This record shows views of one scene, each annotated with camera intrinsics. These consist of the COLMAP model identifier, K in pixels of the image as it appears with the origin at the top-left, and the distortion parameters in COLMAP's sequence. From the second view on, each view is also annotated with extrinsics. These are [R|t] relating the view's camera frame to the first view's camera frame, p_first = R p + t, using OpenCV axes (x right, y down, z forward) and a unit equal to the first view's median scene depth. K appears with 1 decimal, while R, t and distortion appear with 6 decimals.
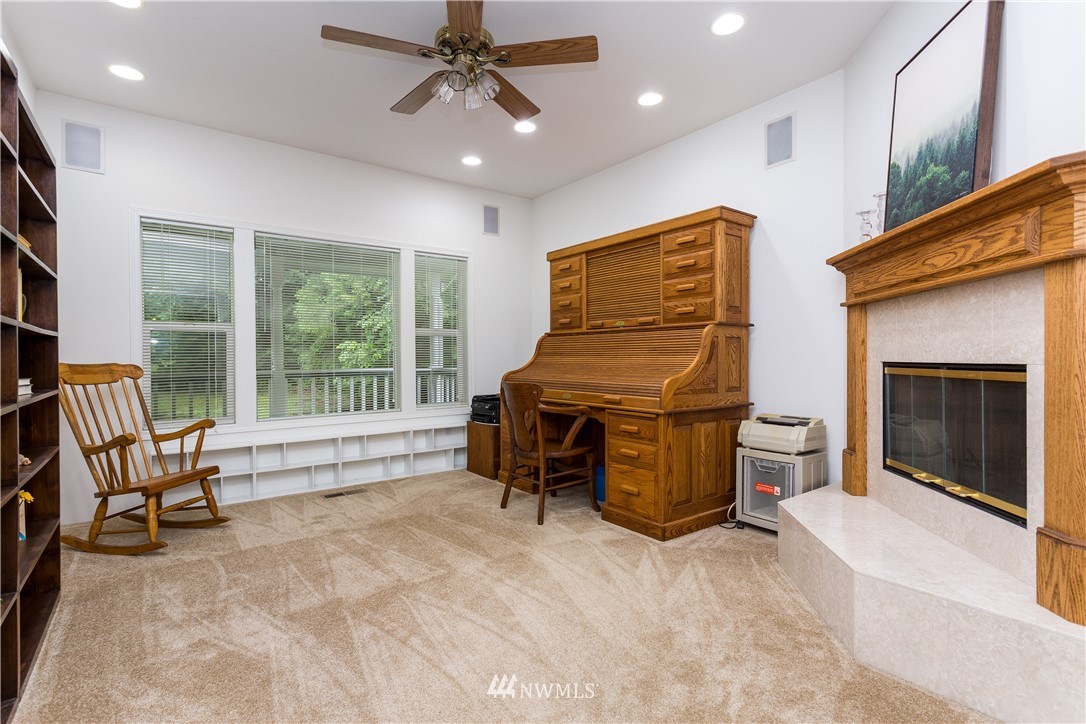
lens RADIAL K [[514.0, 0, 539.5], [0, 514.0, 356.7], [0, 0, 1]] dist [0.000627, -0.000233]
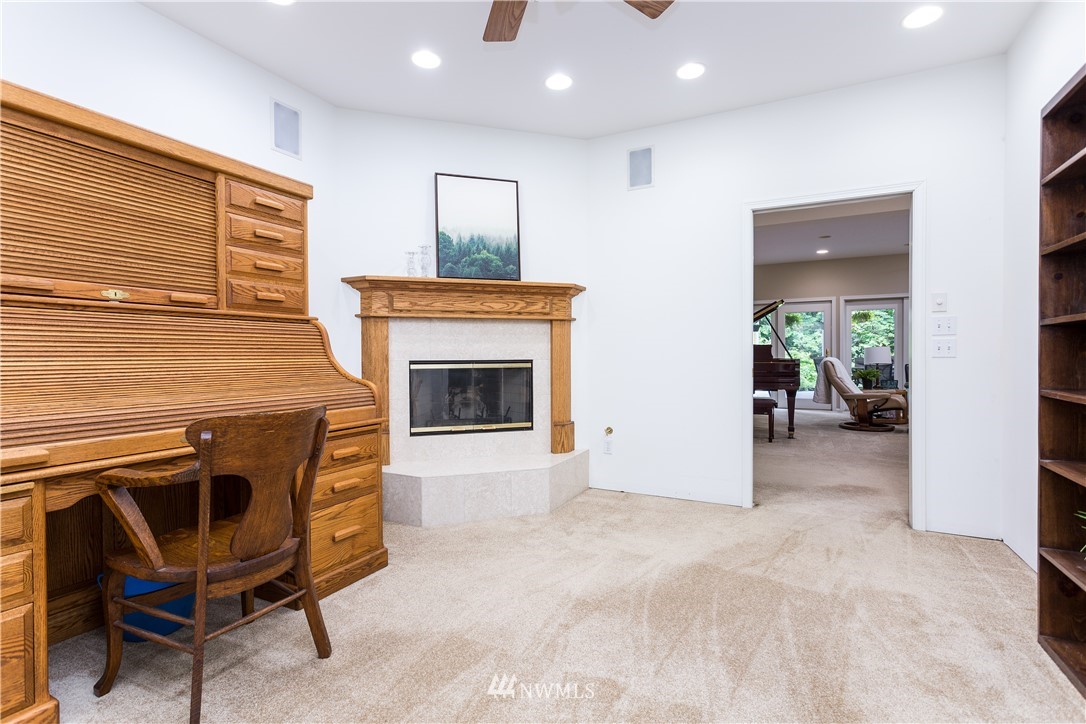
lens RADIAL K [[514.0, 0, 546.1], [0, 514.0, 360.3], [0, 0, 1]] dist [0.000627, -0.000233]
pose [[-0.449241, -0.002966, 0.893406, -0.631068], [0.007215, 0.999950, 0.006948, 0.001160], [-0.893381, 0.009567, -0.449197, 1.074006]]
